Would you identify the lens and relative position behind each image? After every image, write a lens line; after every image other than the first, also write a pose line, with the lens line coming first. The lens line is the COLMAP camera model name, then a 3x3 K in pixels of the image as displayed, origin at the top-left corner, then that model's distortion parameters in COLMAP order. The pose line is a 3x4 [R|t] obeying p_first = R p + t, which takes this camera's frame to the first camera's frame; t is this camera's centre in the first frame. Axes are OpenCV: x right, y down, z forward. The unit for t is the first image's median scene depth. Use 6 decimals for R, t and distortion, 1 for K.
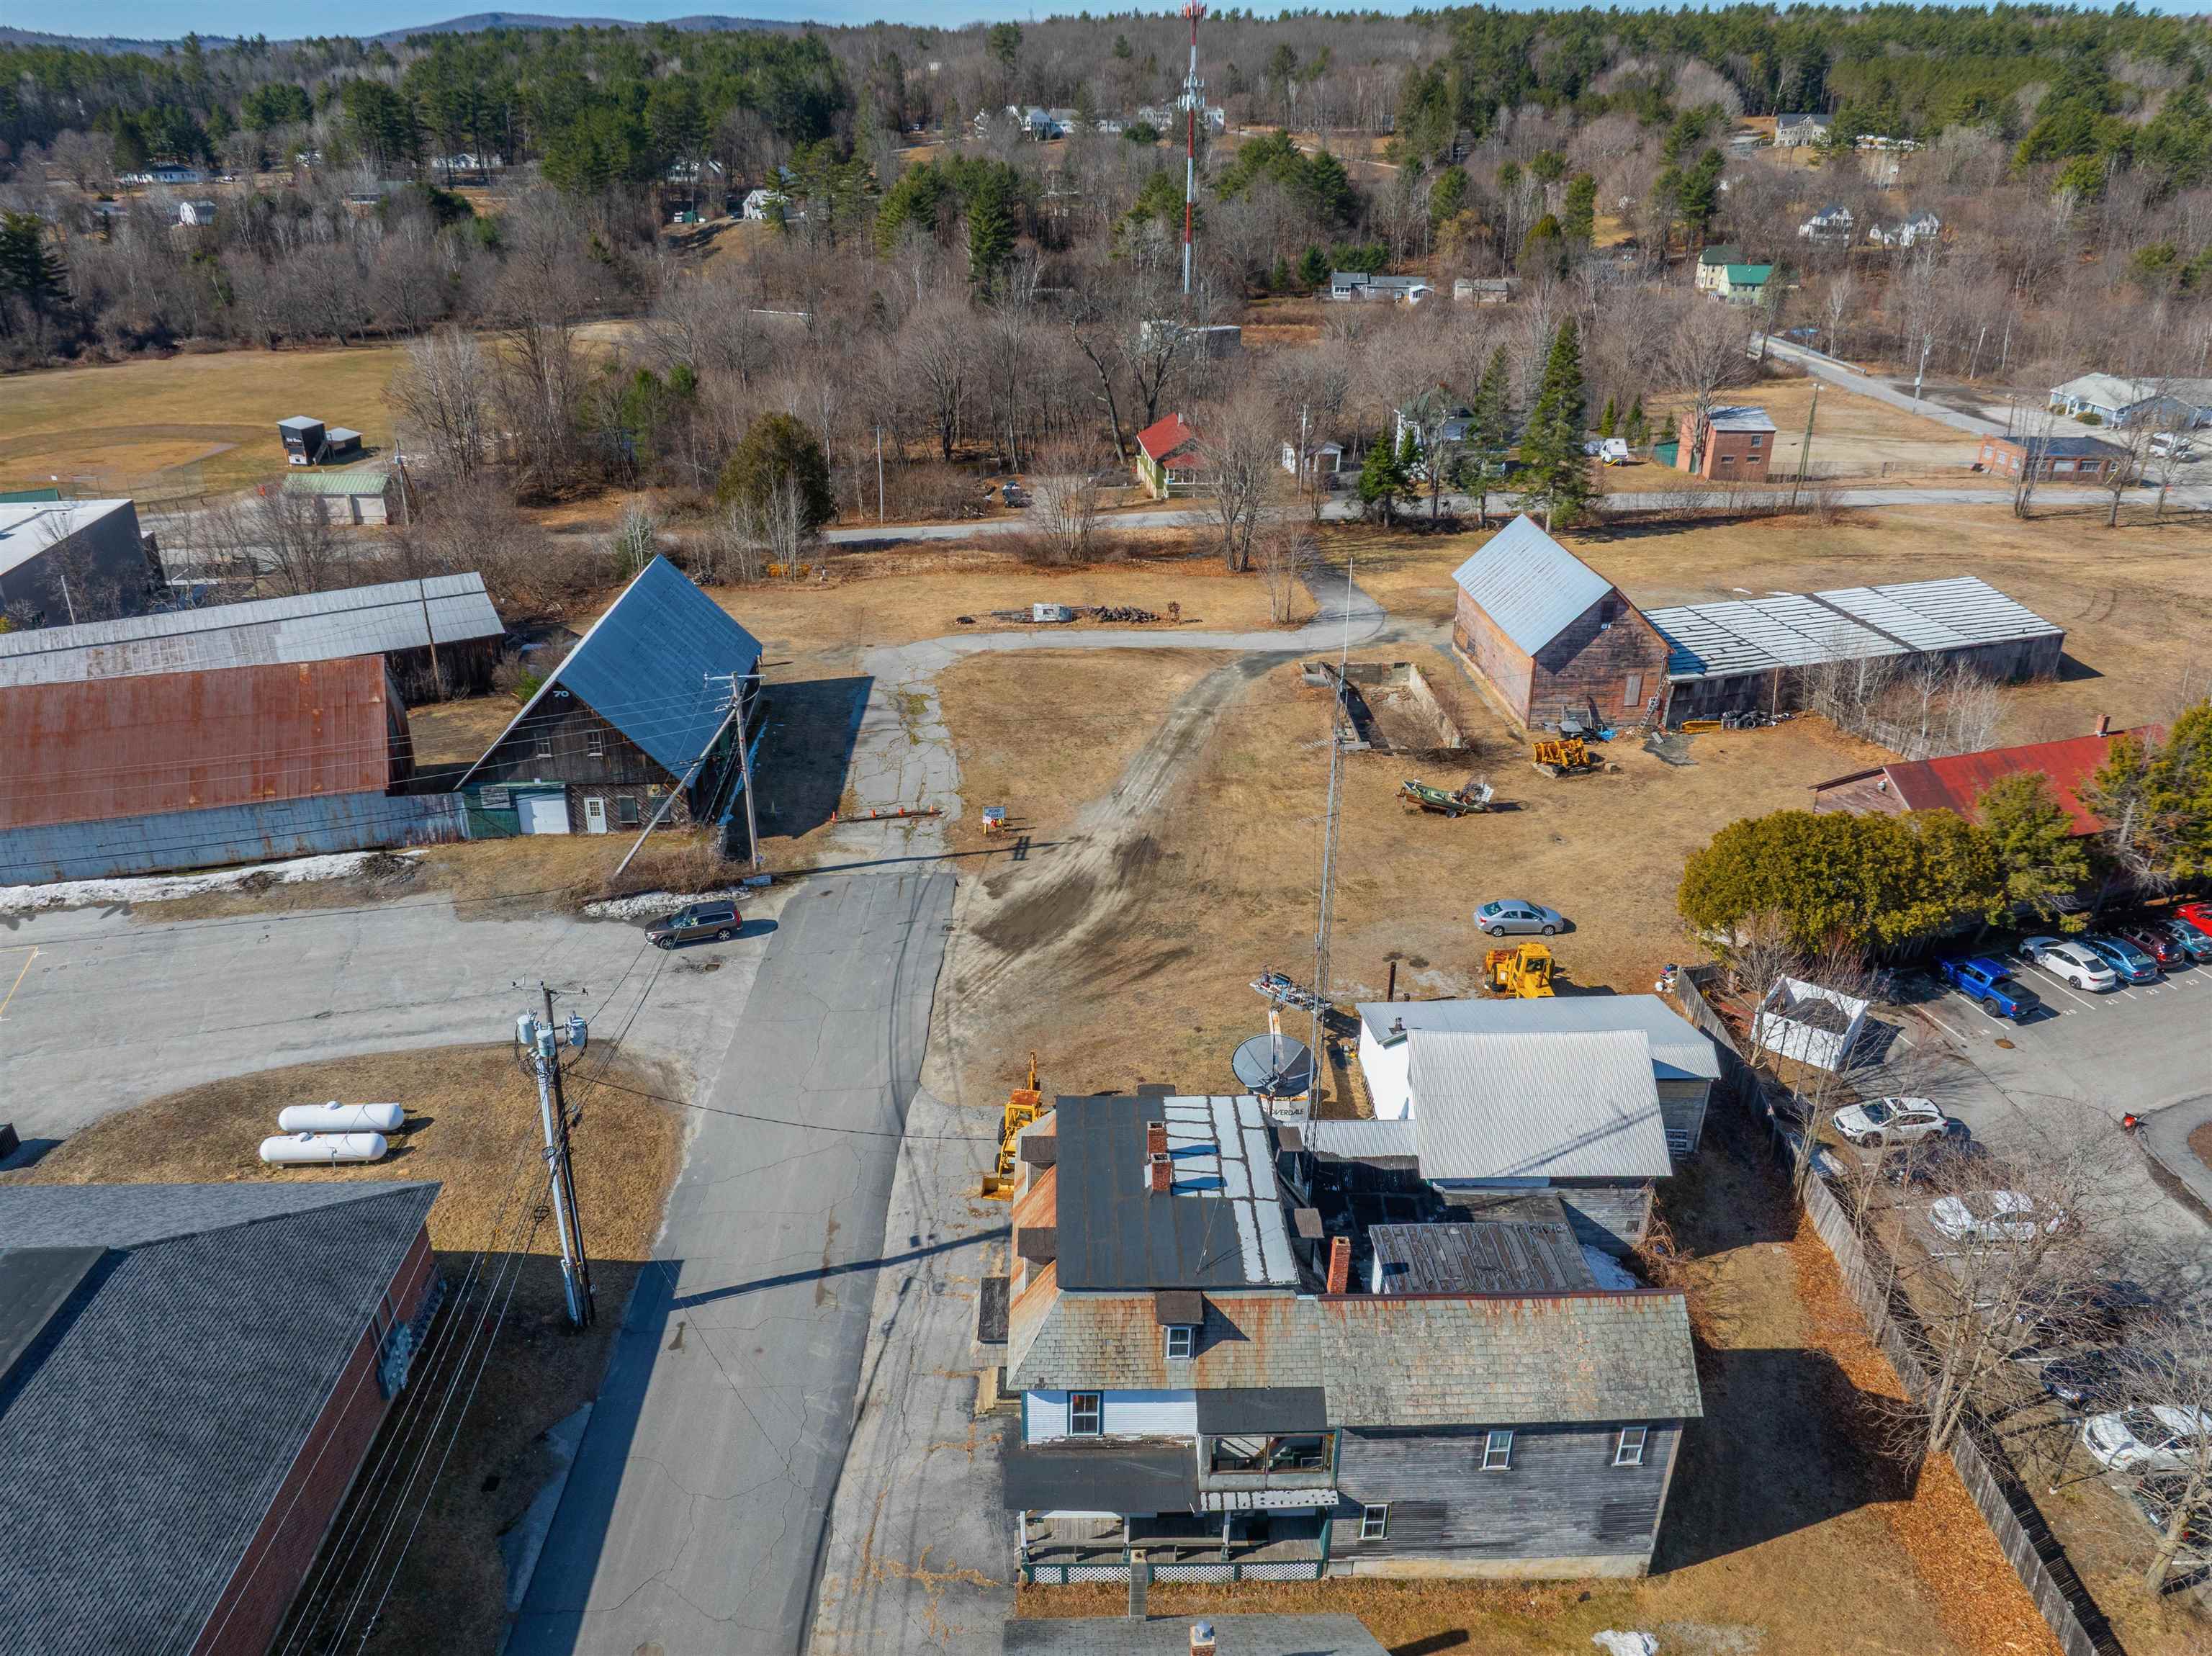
lens RADIAL K [[1548.5, 0, 1100.9], [0, 1548.5, 834.8], [0, 0, 1]] dist [-0.036401, -0.001992]
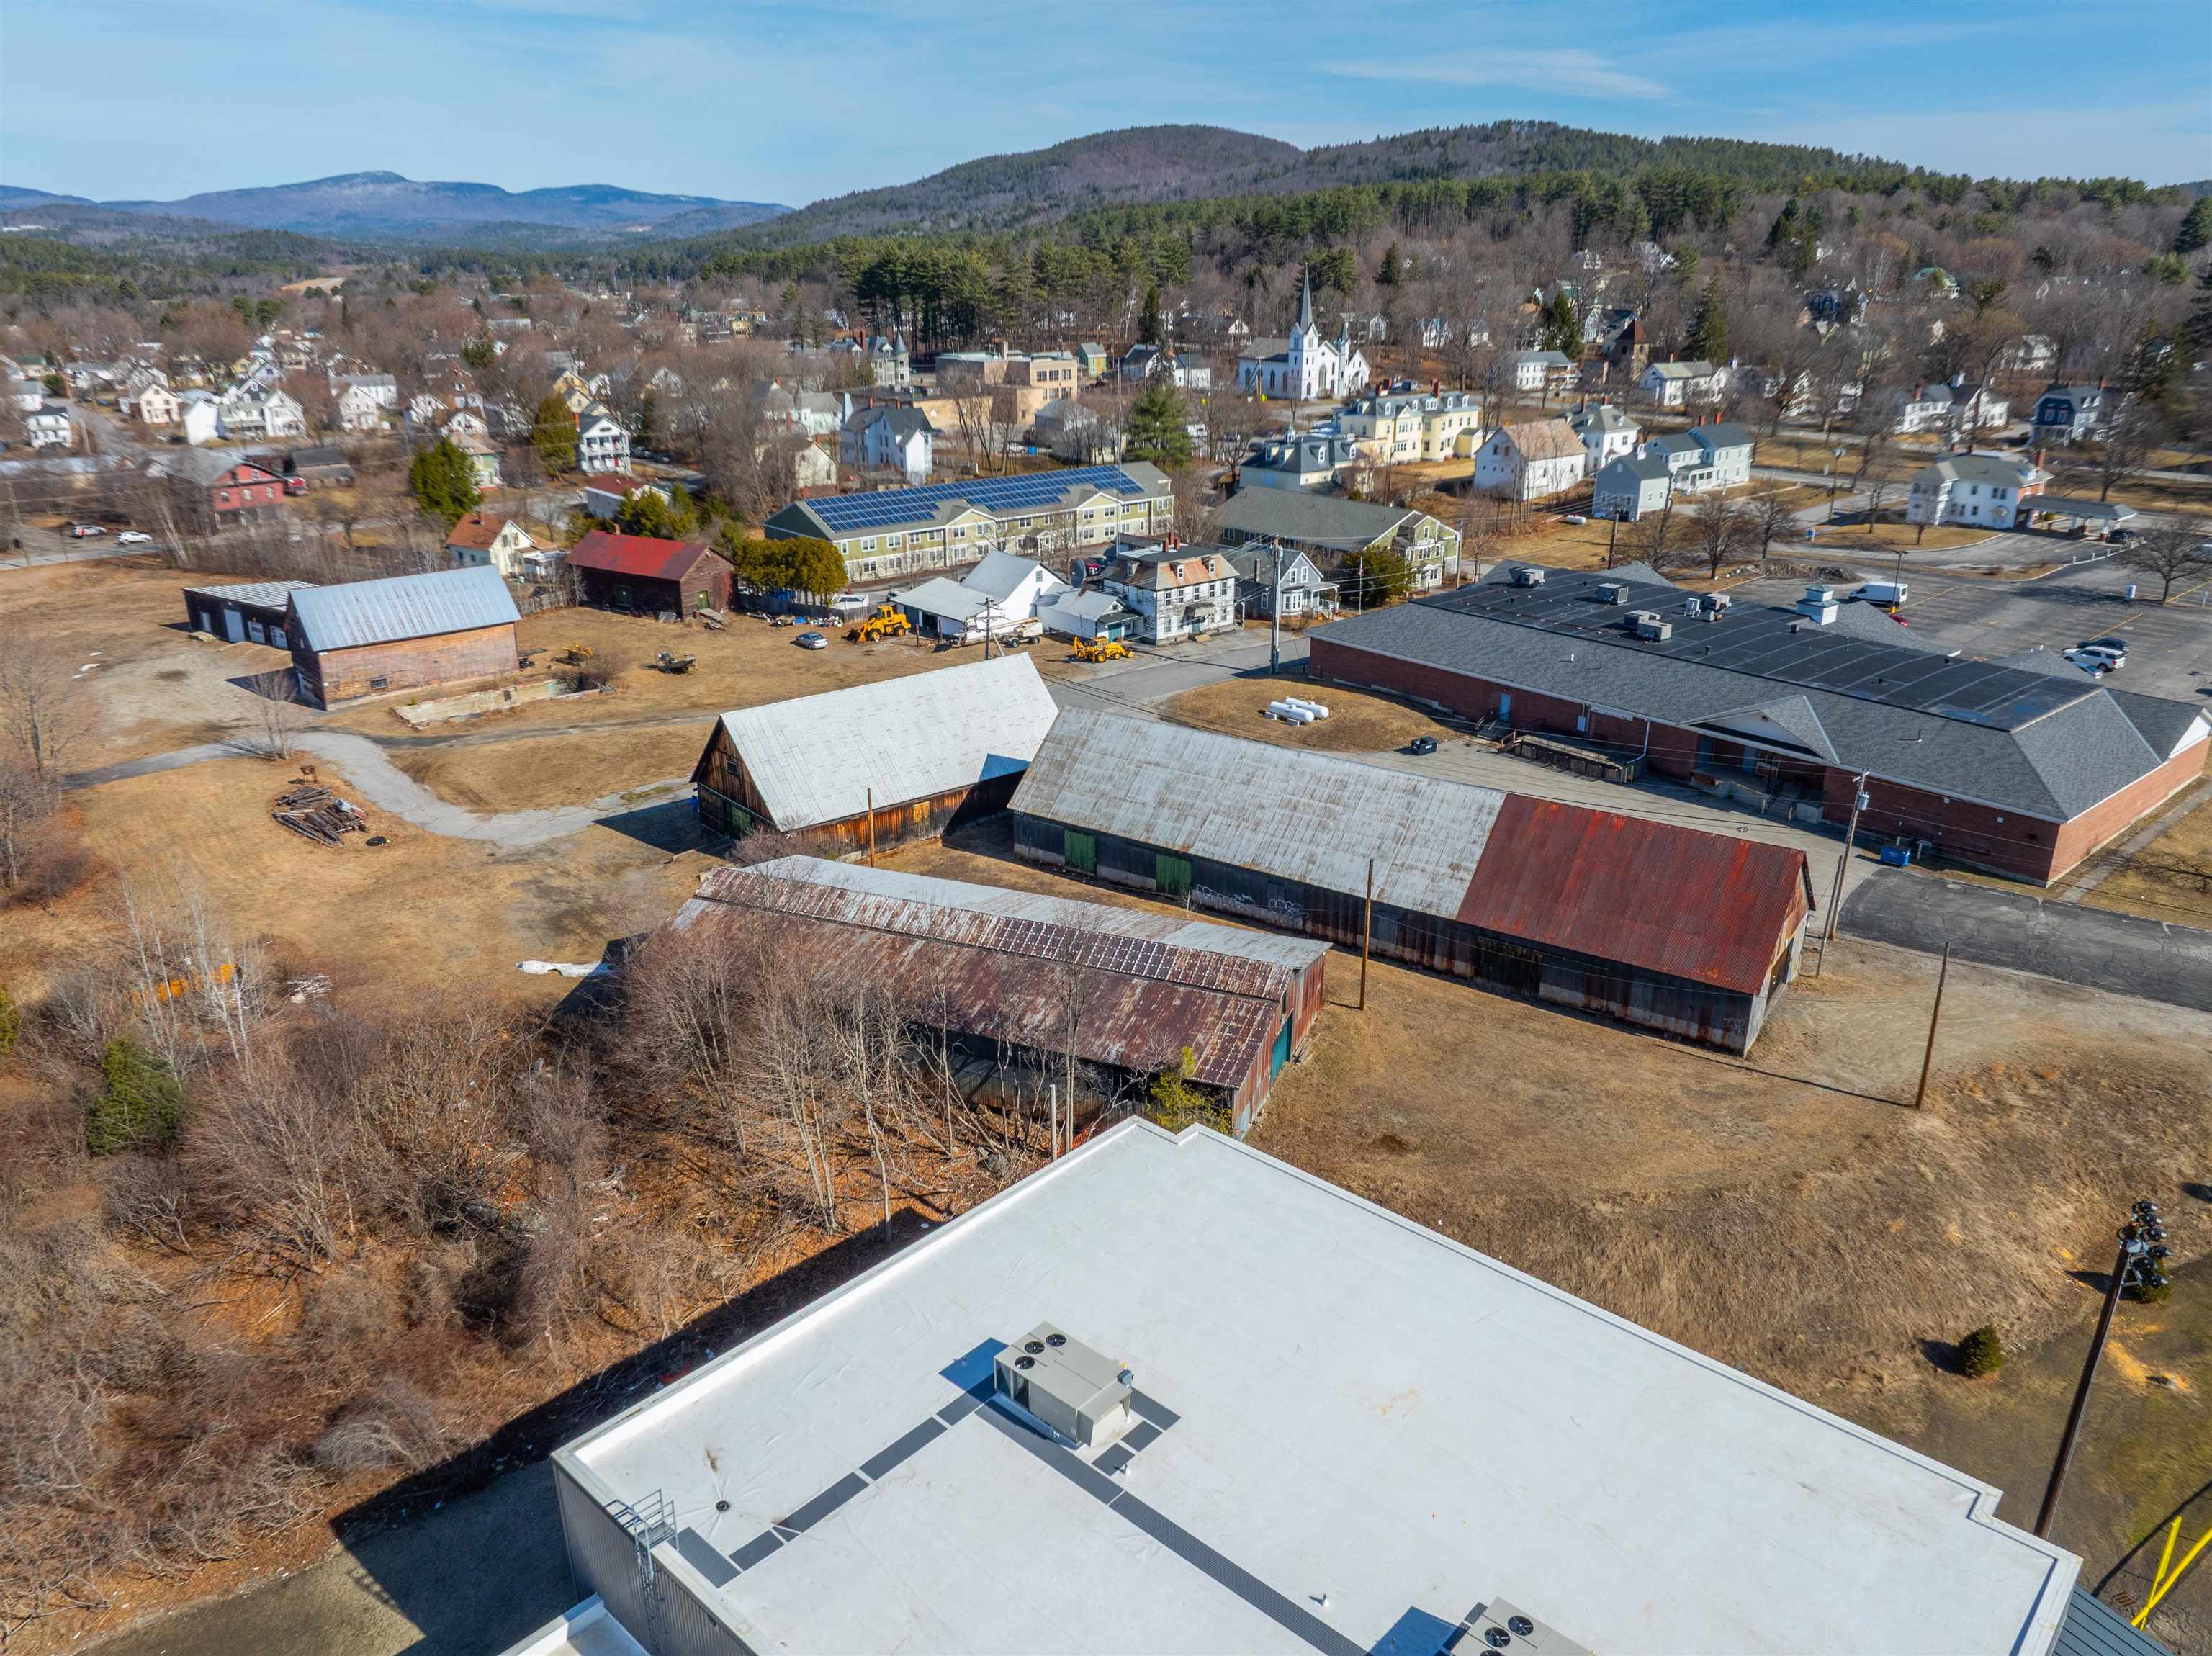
lens RADIAL K [[1548.5, 0, 1100.9], [0, 1548.5, 834.8], [0, 0, 1]] dist [-0.036401, -0.001992]
pose [[-0.611355, -0.294199, 0.734637, -1.423015], [0.329712, 0.749220, 0.574420, -0.738092], [-0.719399, 0.593394, -0.361039, 1.491795]]
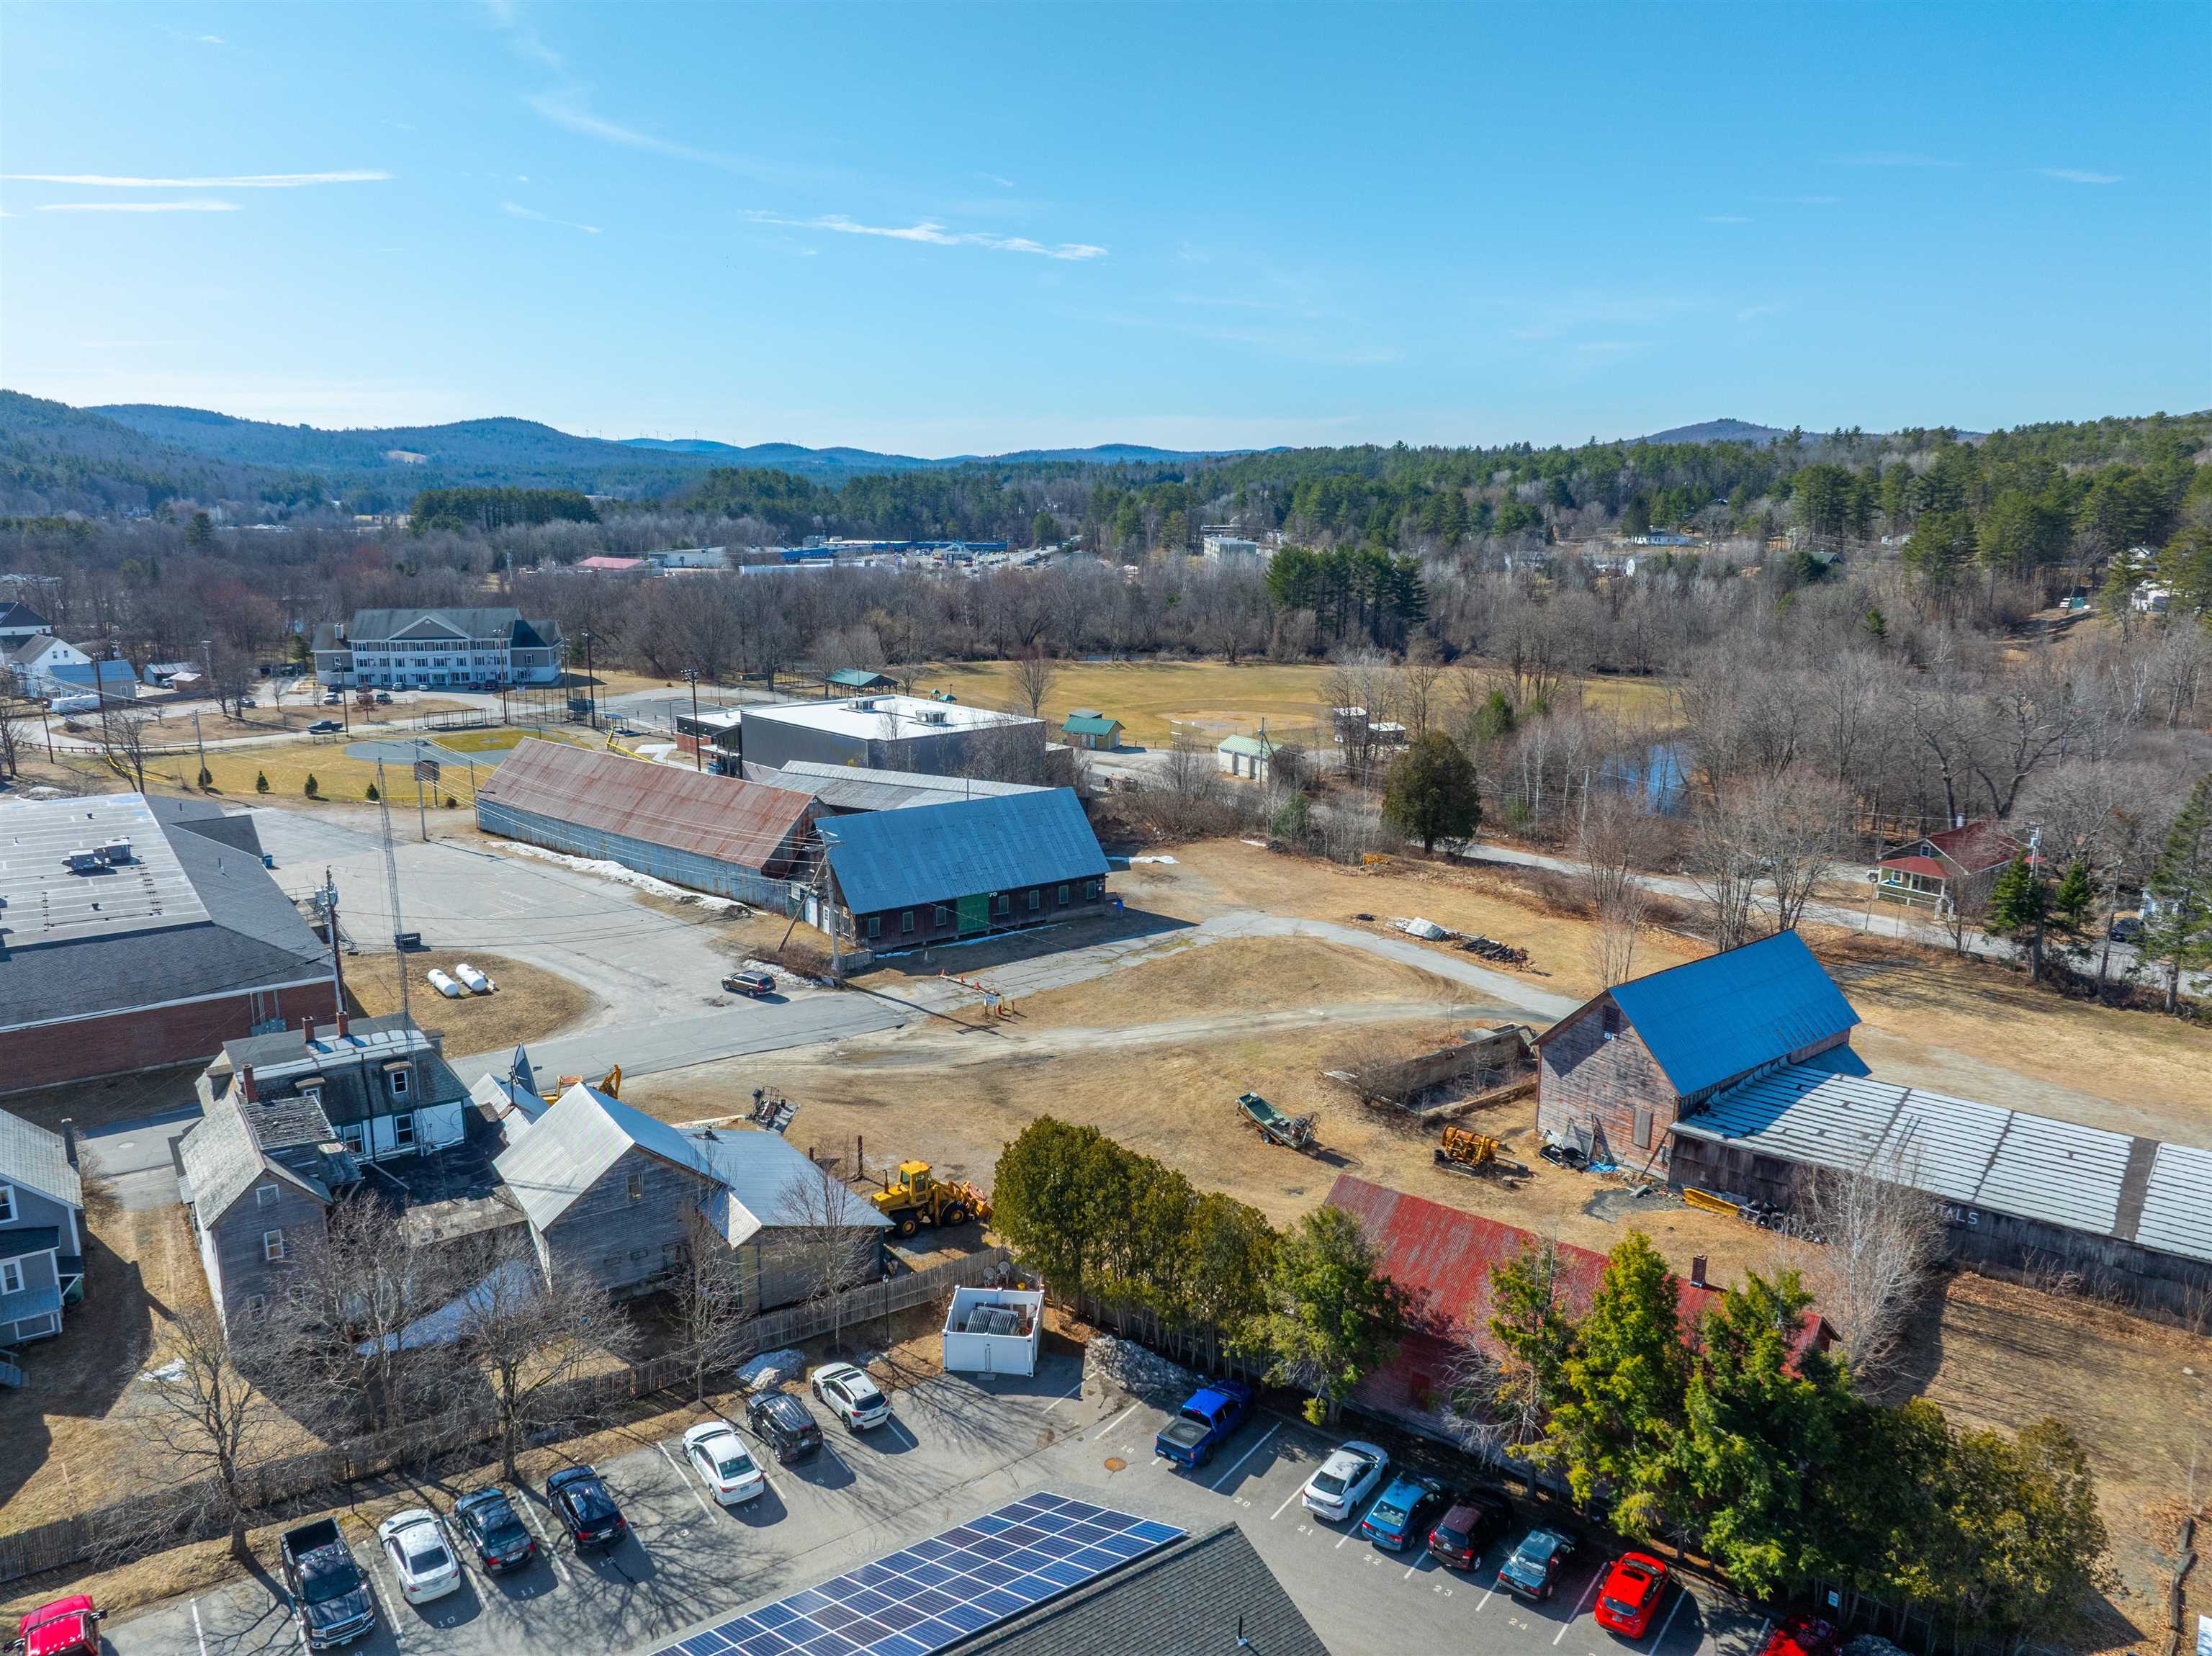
lens RADIAL K [[1548.5, 0, 1100.9], [0, 1548.5, 834.8], [0, 0, 1]] dist [-0.036401, -0.001992]
pose [[0.552902, 0.180763, -0.813403, 1.000408], [-0.358822, 0.932687, -0.036633, -0.128072], [0.752028, 0.312121, 0.580546, 0.315580]]
